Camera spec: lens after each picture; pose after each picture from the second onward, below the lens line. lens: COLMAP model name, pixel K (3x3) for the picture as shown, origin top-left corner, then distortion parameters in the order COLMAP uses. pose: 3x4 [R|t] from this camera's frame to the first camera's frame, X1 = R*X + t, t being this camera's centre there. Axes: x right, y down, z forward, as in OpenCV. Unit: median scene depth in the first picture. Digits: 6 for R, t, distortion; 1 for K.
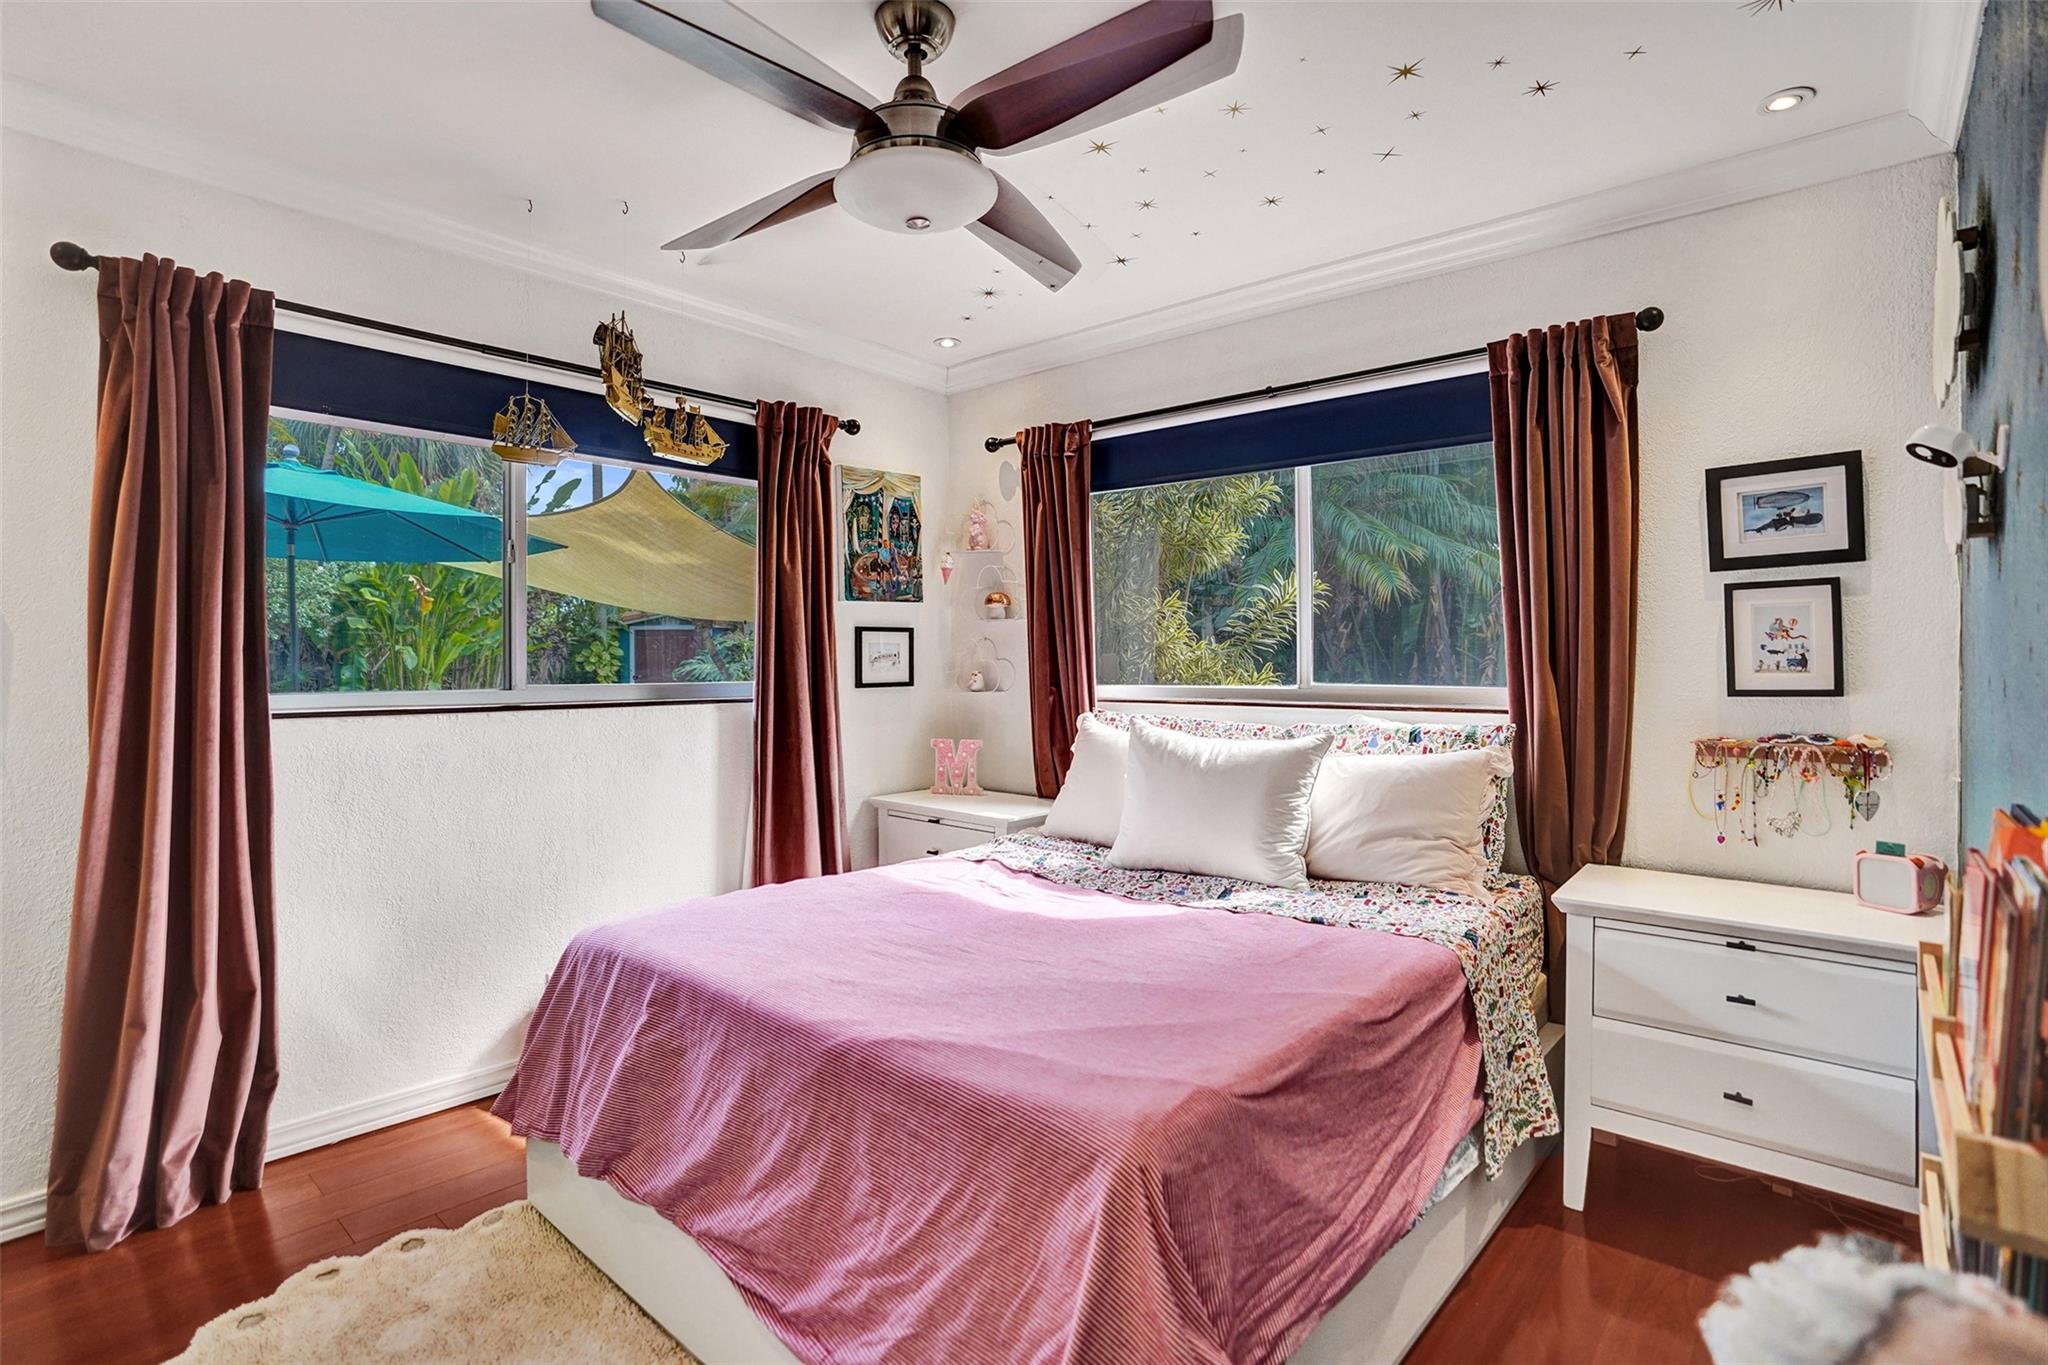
lens RADIAL K [[956.0, 0, 1026.1], [0, 956.0, 692.3], [0, 0, 1]] dist [-0.069514, 0.029457]
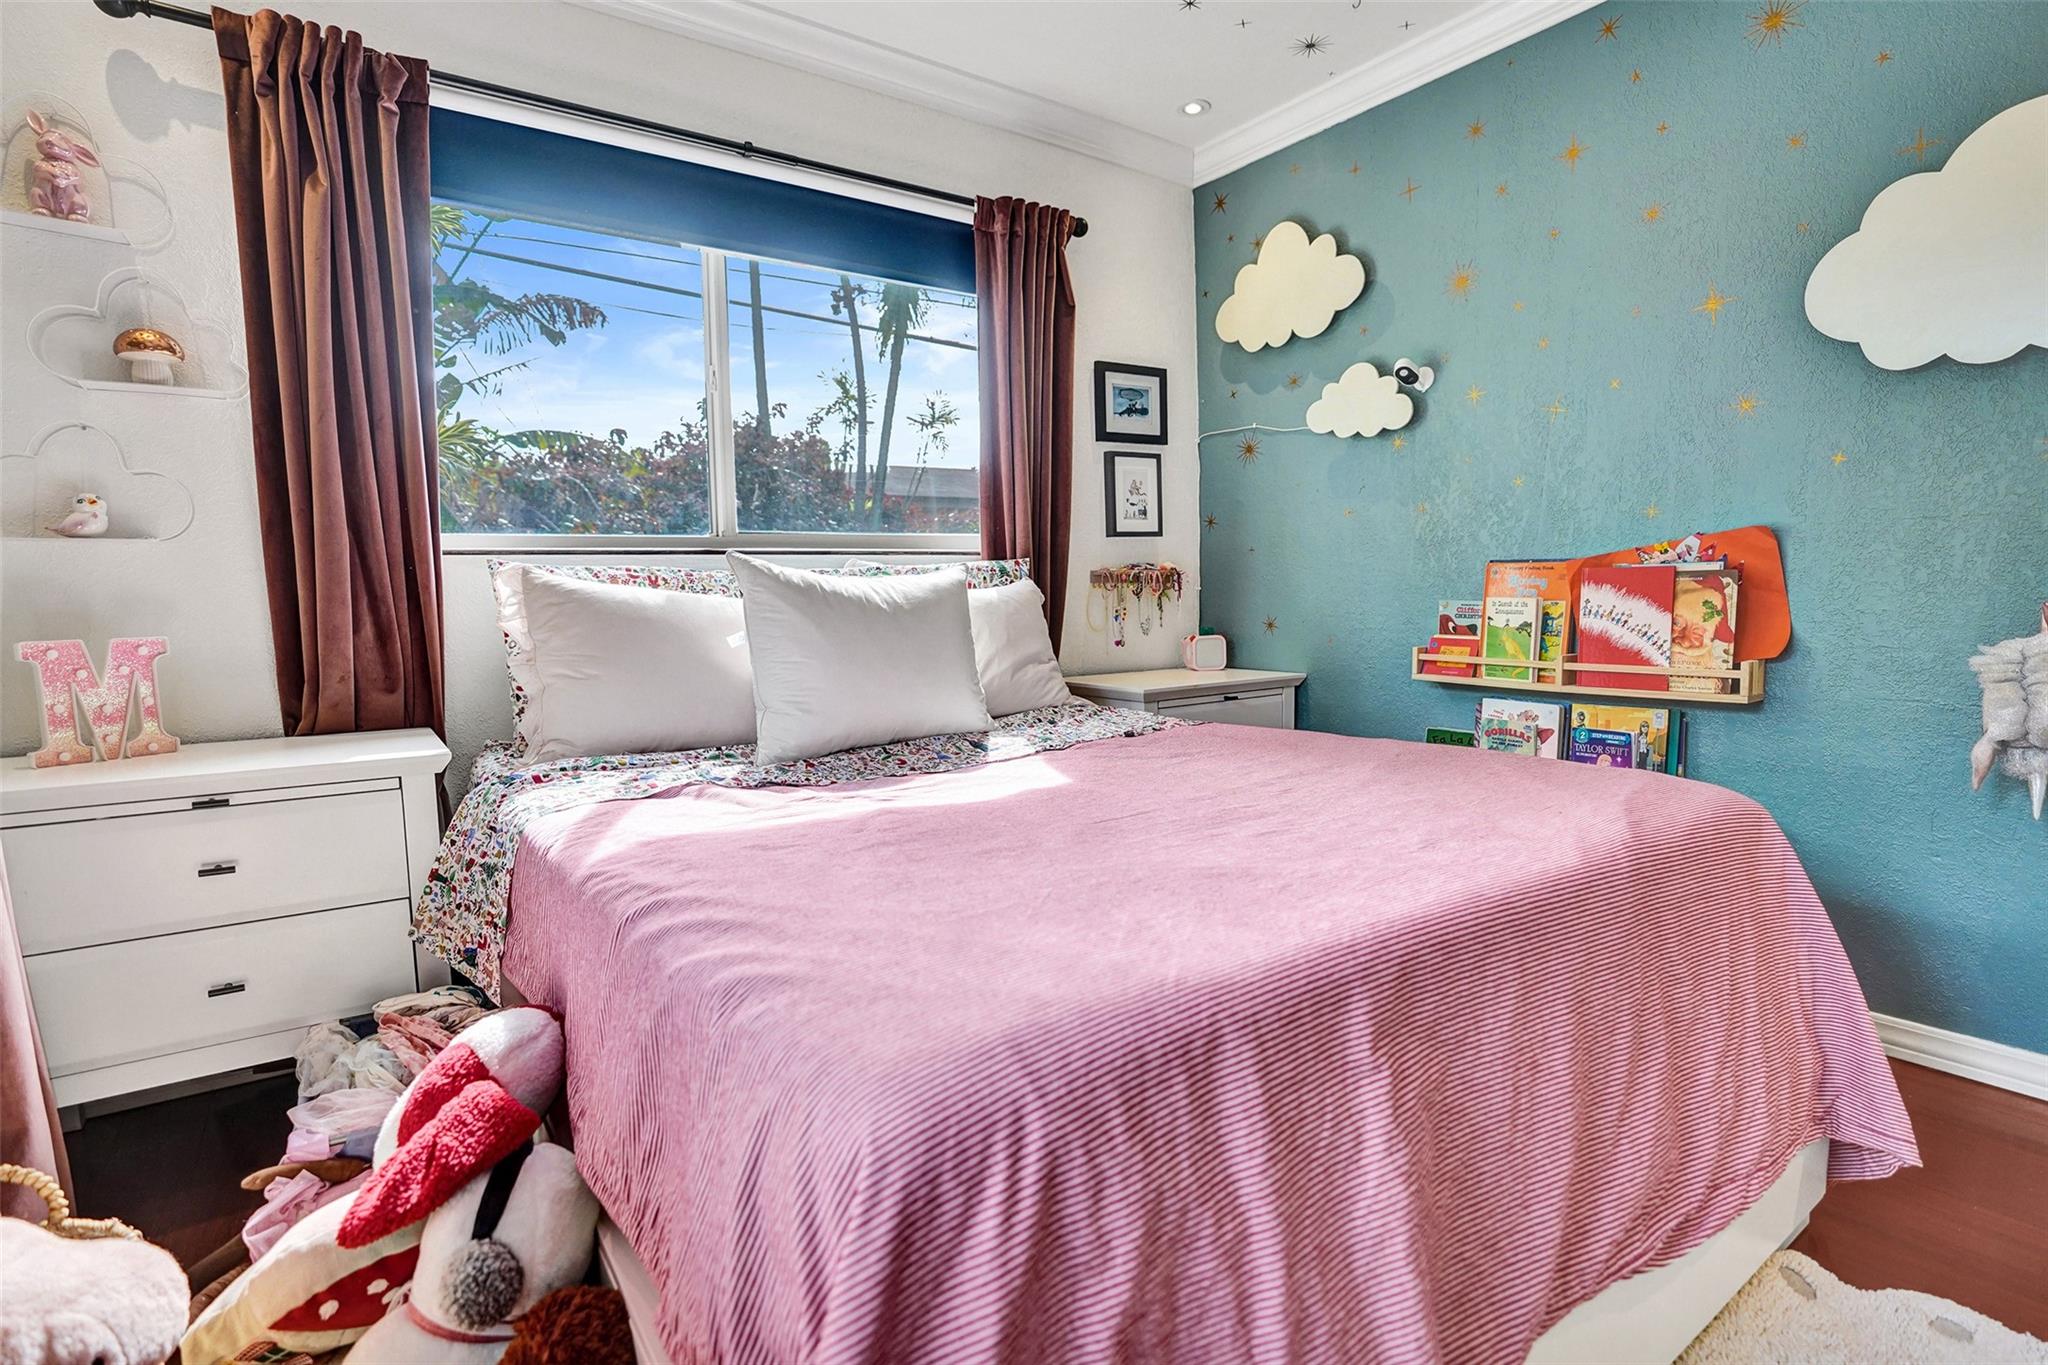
lens RADIAL K [[956.0, 0, 1026.1], [0, 956.0, 692.3], [0, 0, 1]] dist [-0.069514, 0.029457]
pose [[0.268226, -0.112903, 0.956717, -0.629859], [0.043474, 0.993515, 0.105057, 0.078781], [-0.962375, 0.013413, 0.271395, 0.757969]]
